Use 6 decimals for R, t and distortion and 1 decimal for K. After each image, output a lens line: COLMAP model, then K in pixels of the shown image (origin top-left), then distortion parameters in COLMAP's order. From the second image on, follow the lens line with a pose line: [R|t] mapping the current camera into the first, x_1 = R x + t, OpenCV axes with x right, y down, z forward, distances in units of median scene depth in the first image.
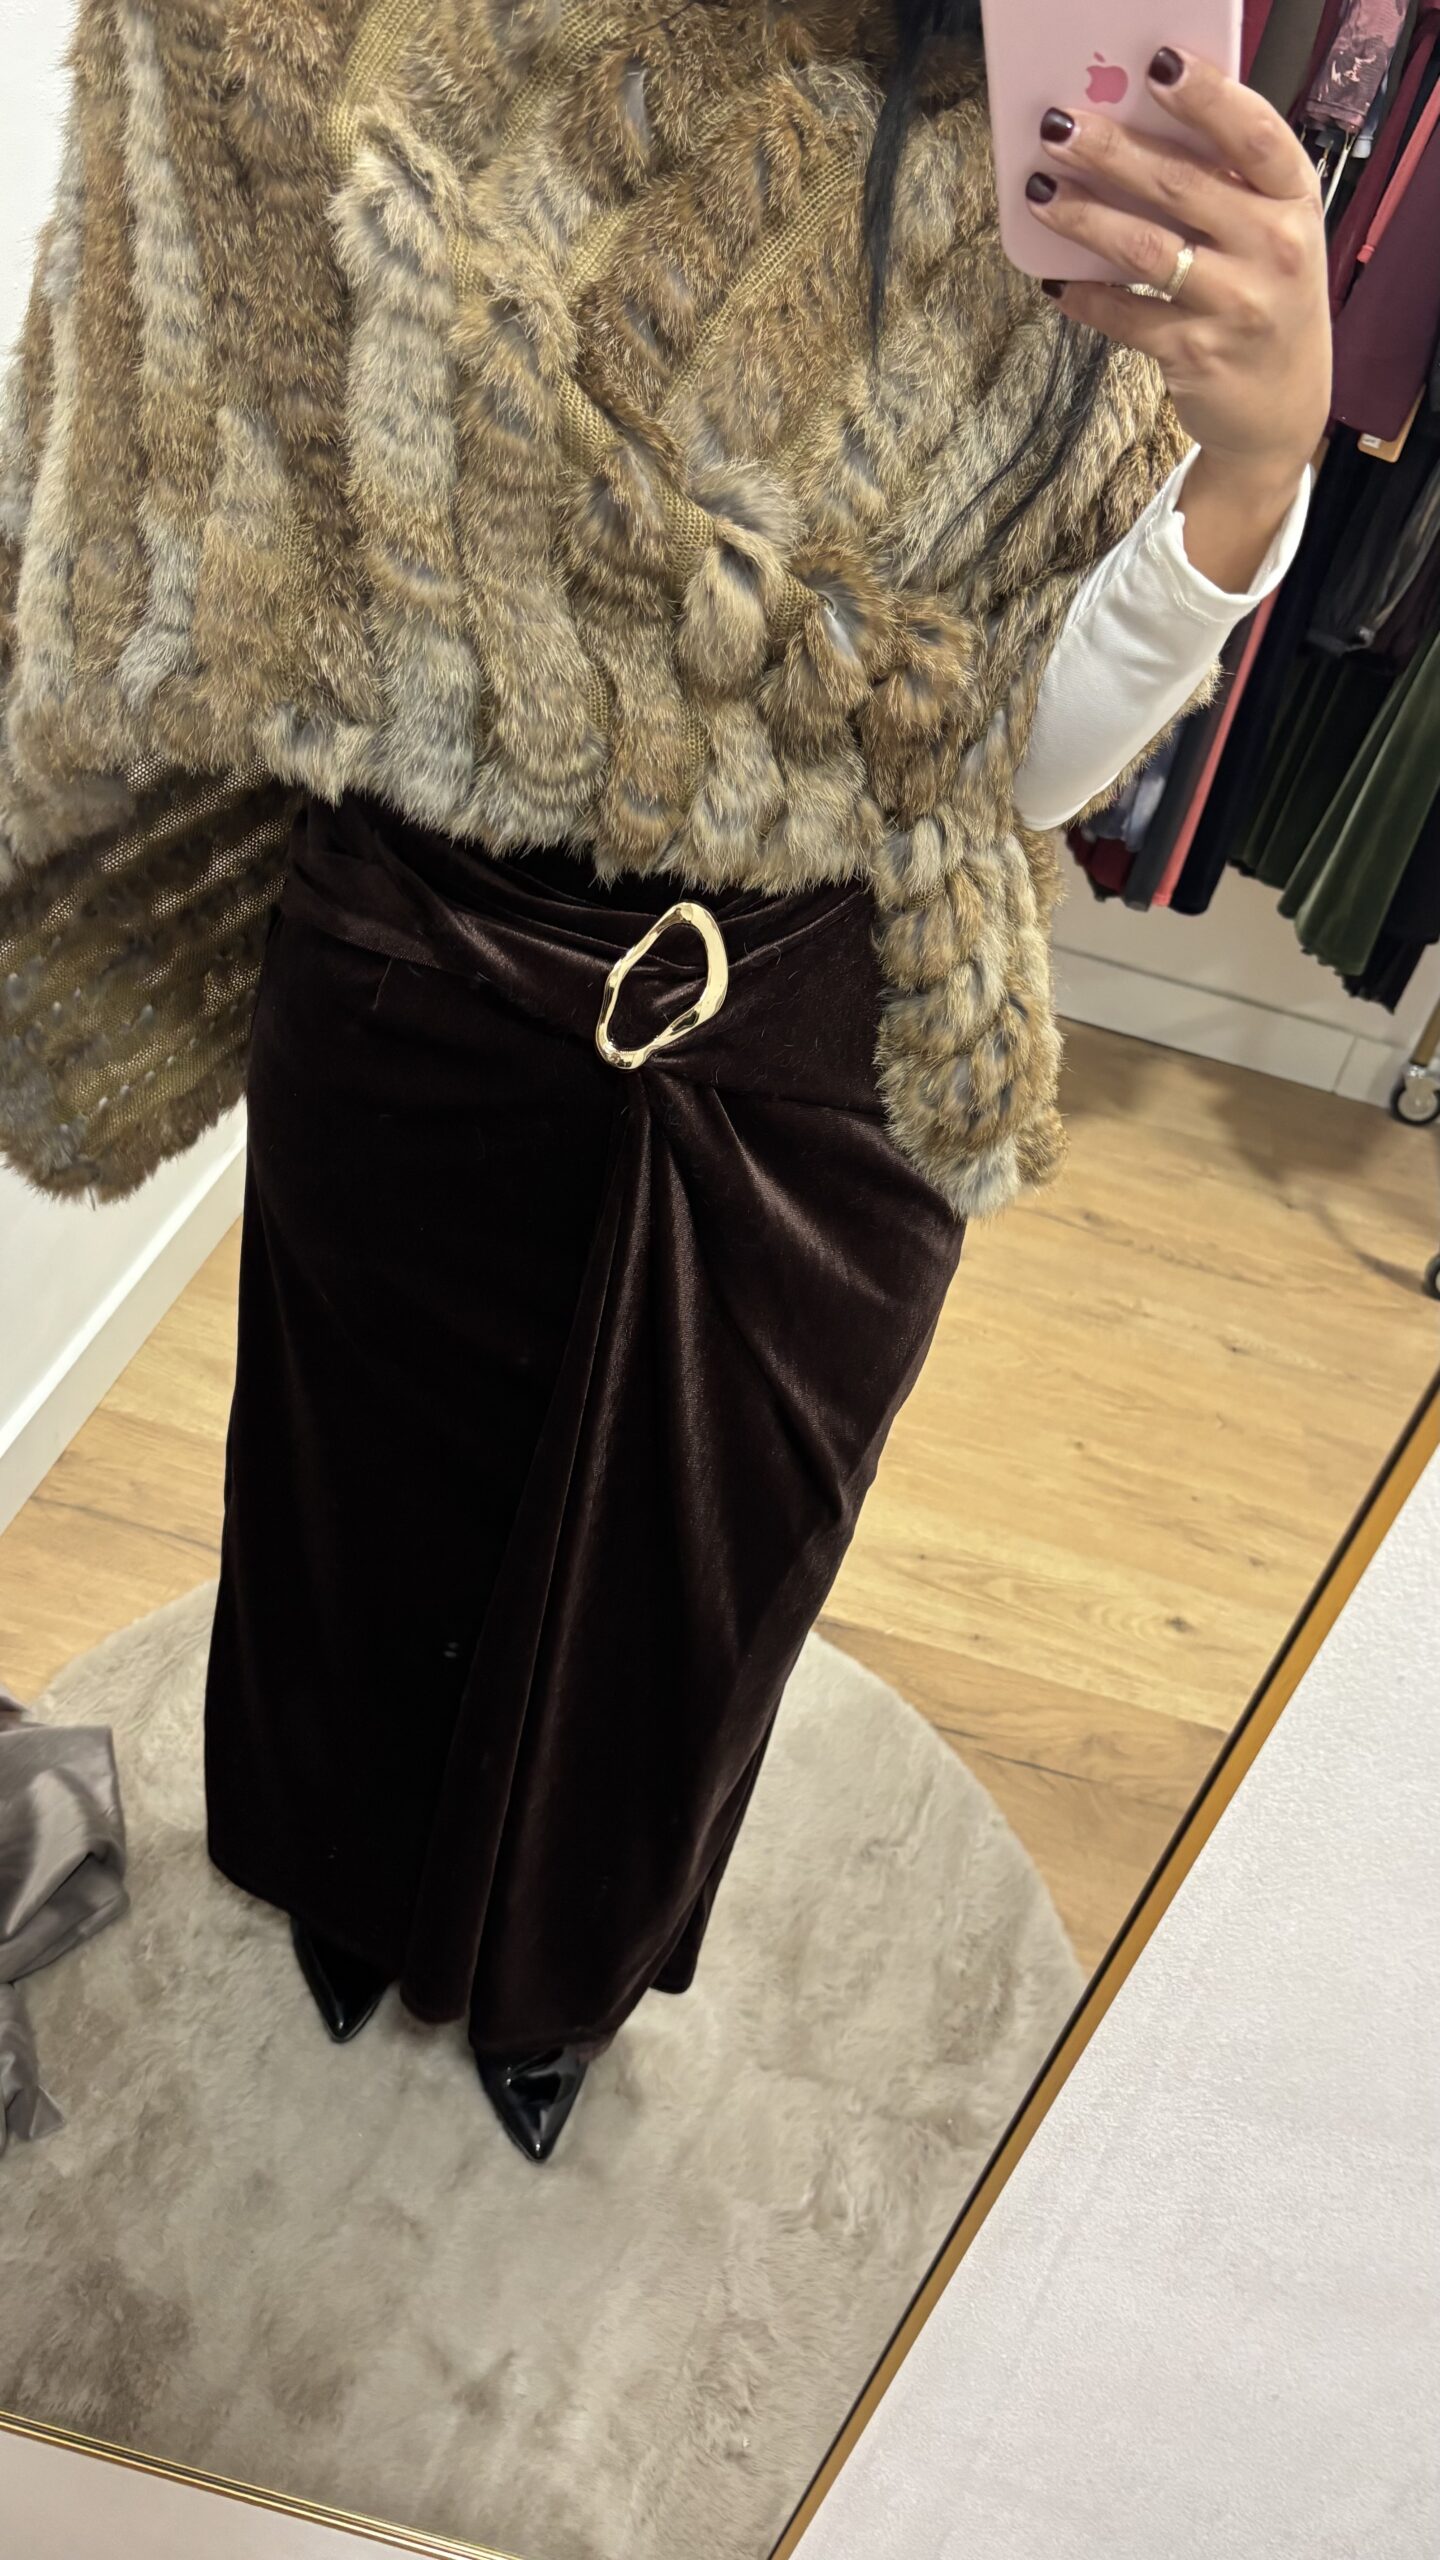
lens RADIAL K [[1932.1, 0, 712.1], [0, 1932.1, 1286.2], [0, 0, 1]] dist [0.028163, -0.034188]
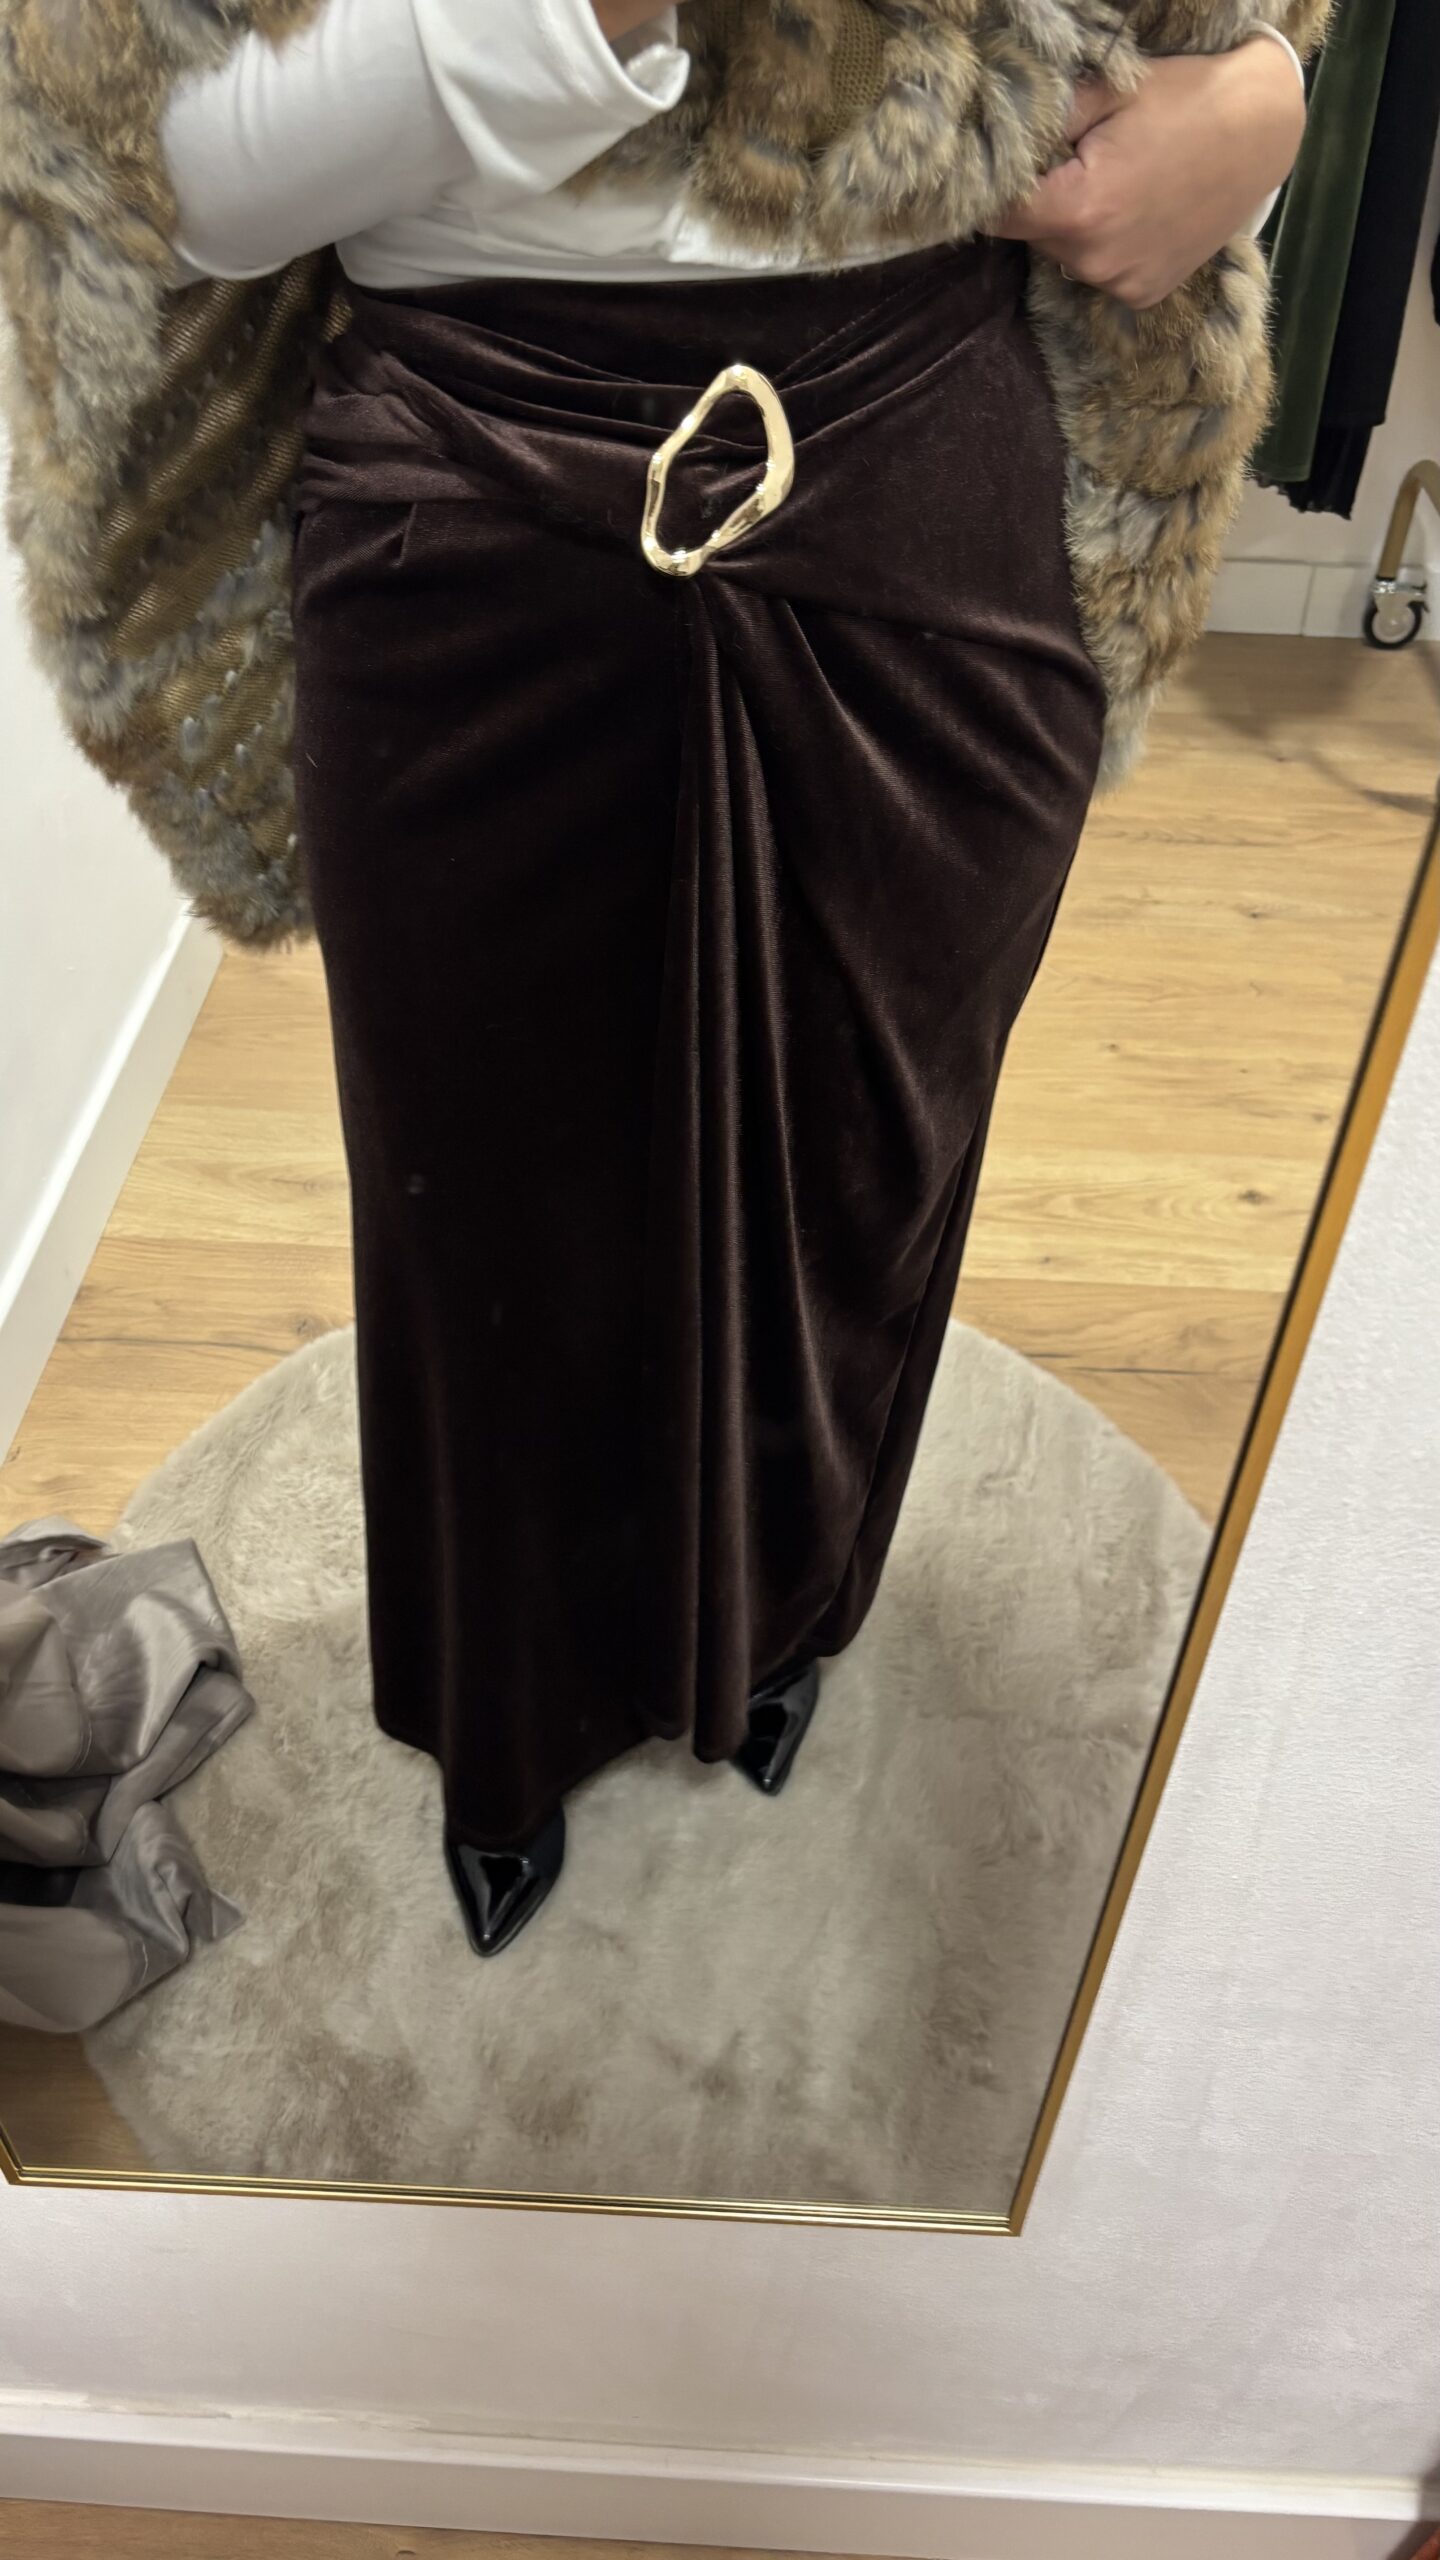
lens RADIAL K [[1932.1, 0, 701.0], [0, 1932.1, 1294.2], [0, 0, 1]] dist [0.028163, -0.034188]
pose [[0.972605, -0.229414, -0.037537, 0.001350], [0.232316, 0.965001, 0.121666, 0.044347], [0.008311, -0.127053, 0.991861, 0.049121]]
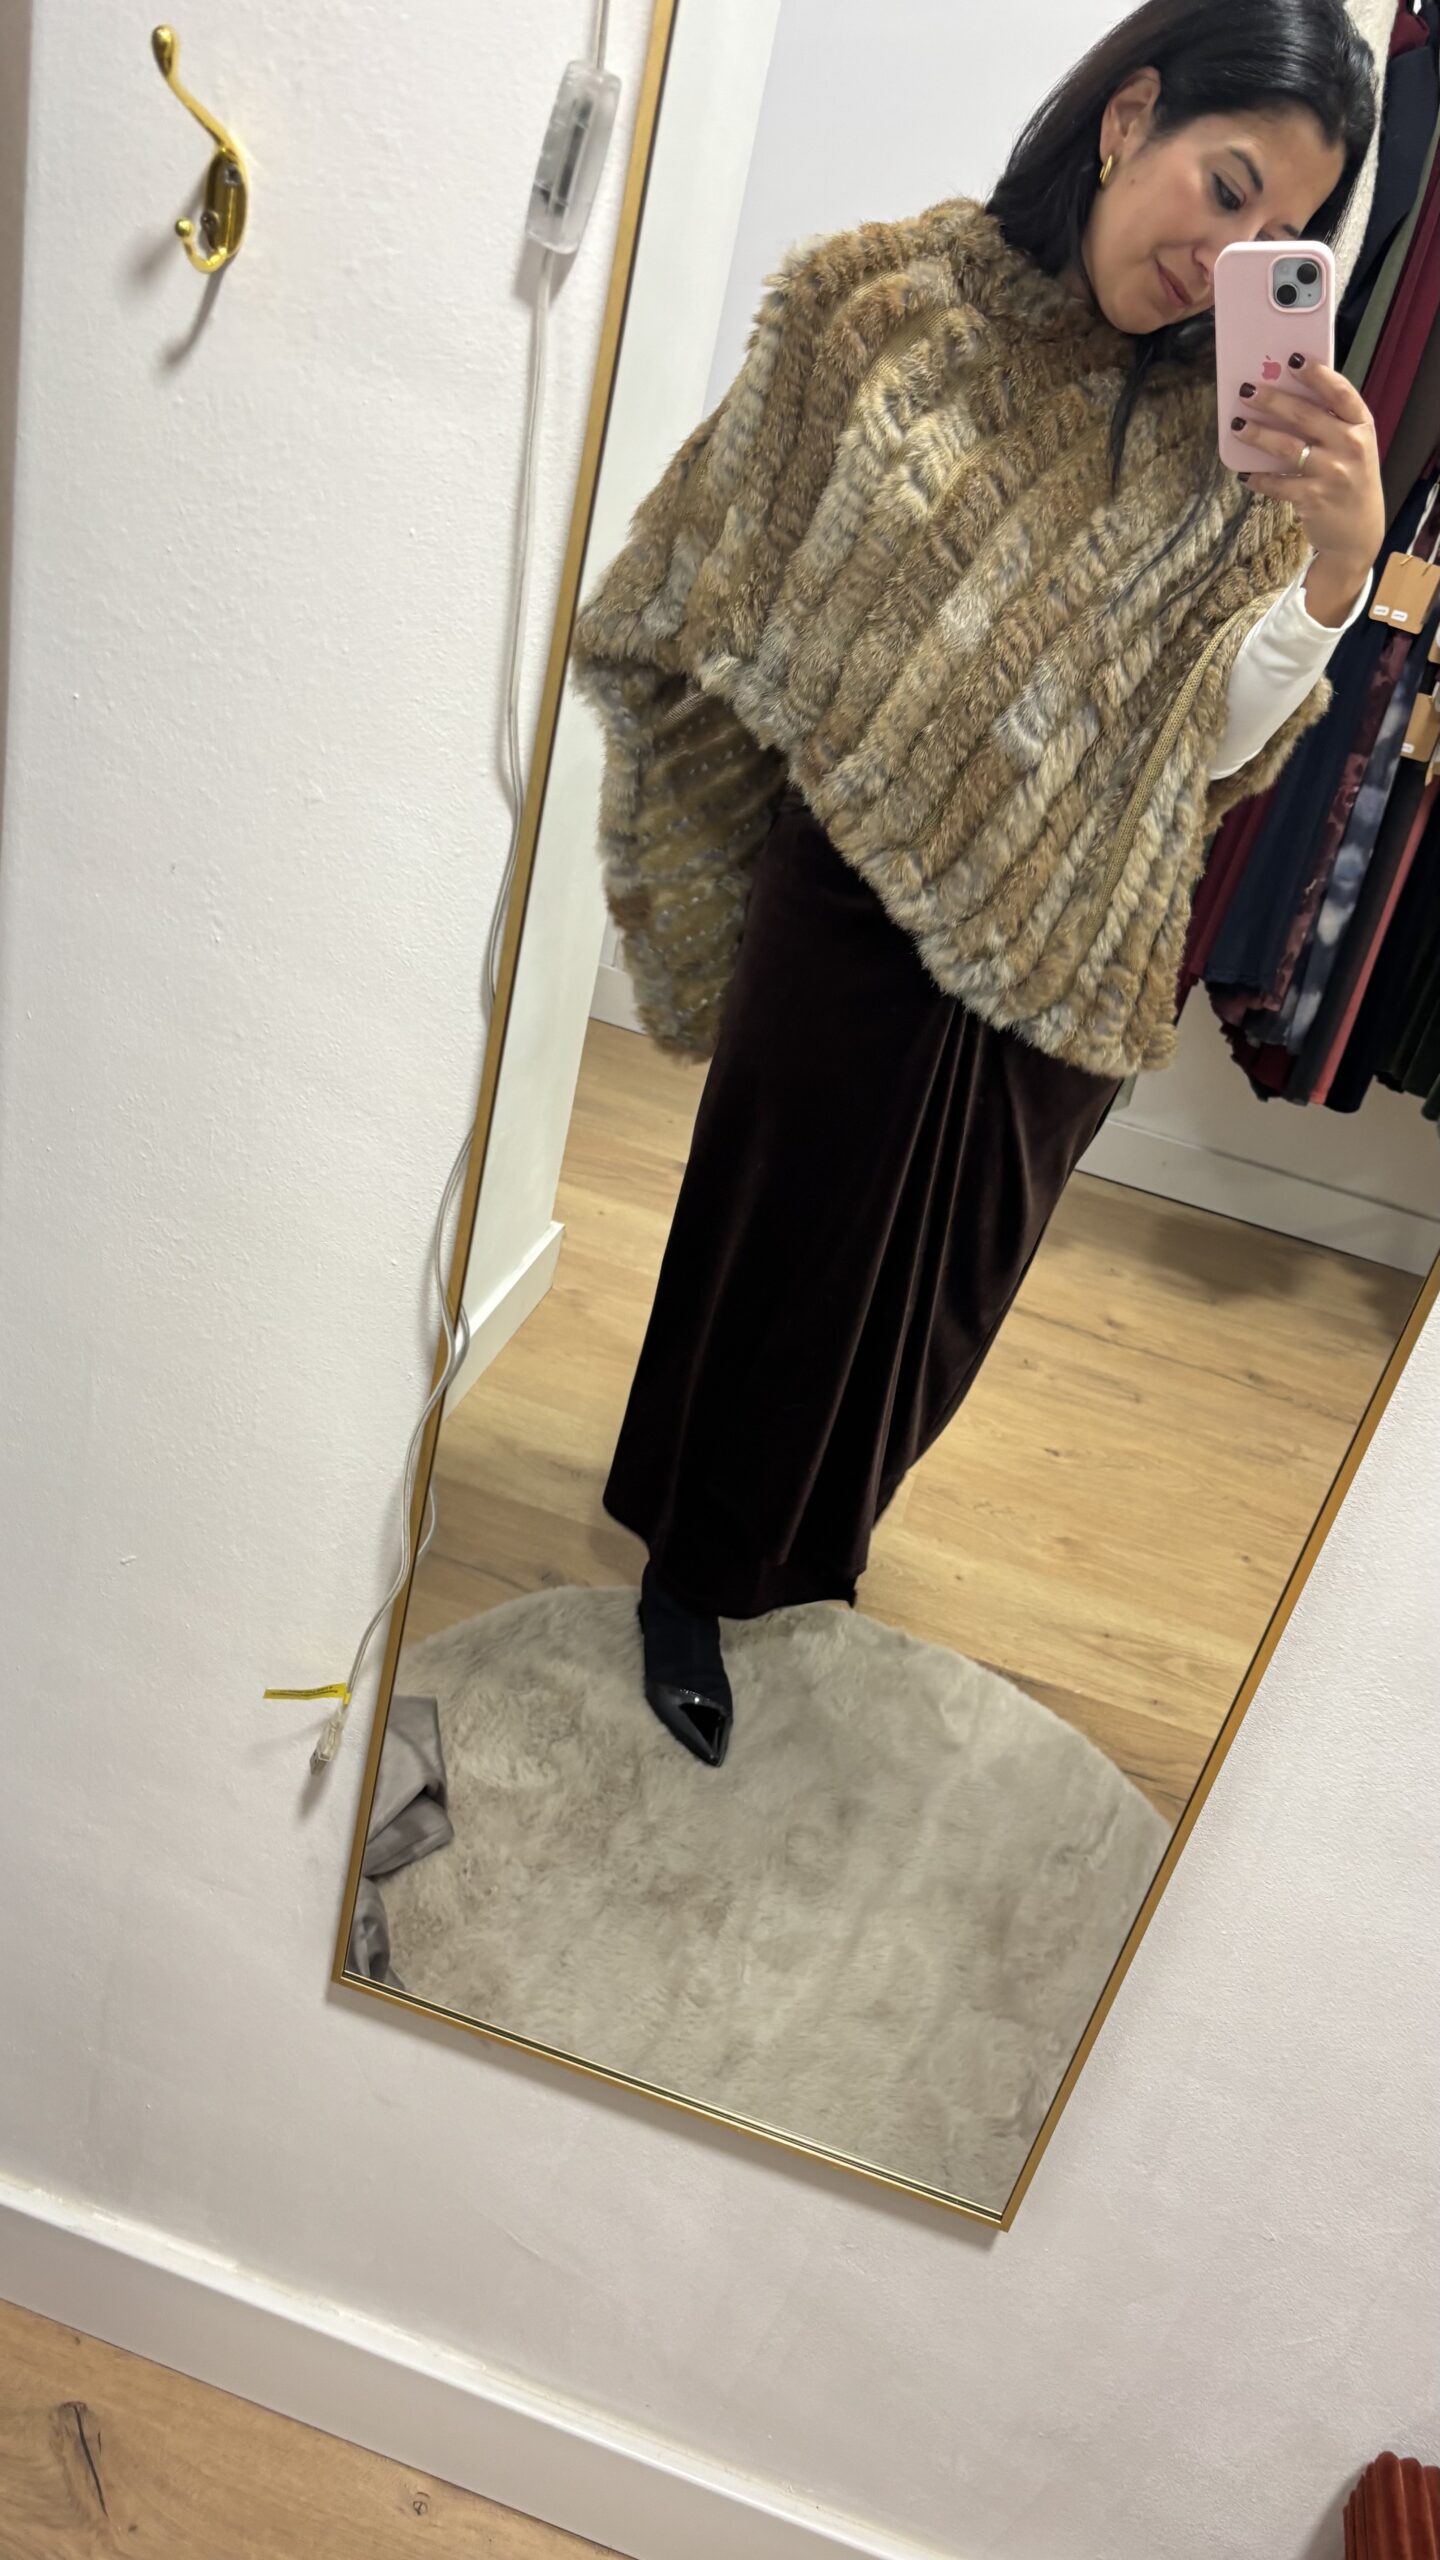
lens RADIAL K [[1932.1, 0, 702.8], [0, 1932.1, 1288.3], [0, 0, 1]] dist [0.028163, -0.034188]
pose [[0.996477, 0.034316, -0.076527, -0.052792], [-0.044490, 0.989782, -0.135474, 0.113292], [0.071096, 0.138401, 0.987821, -0.190773]]
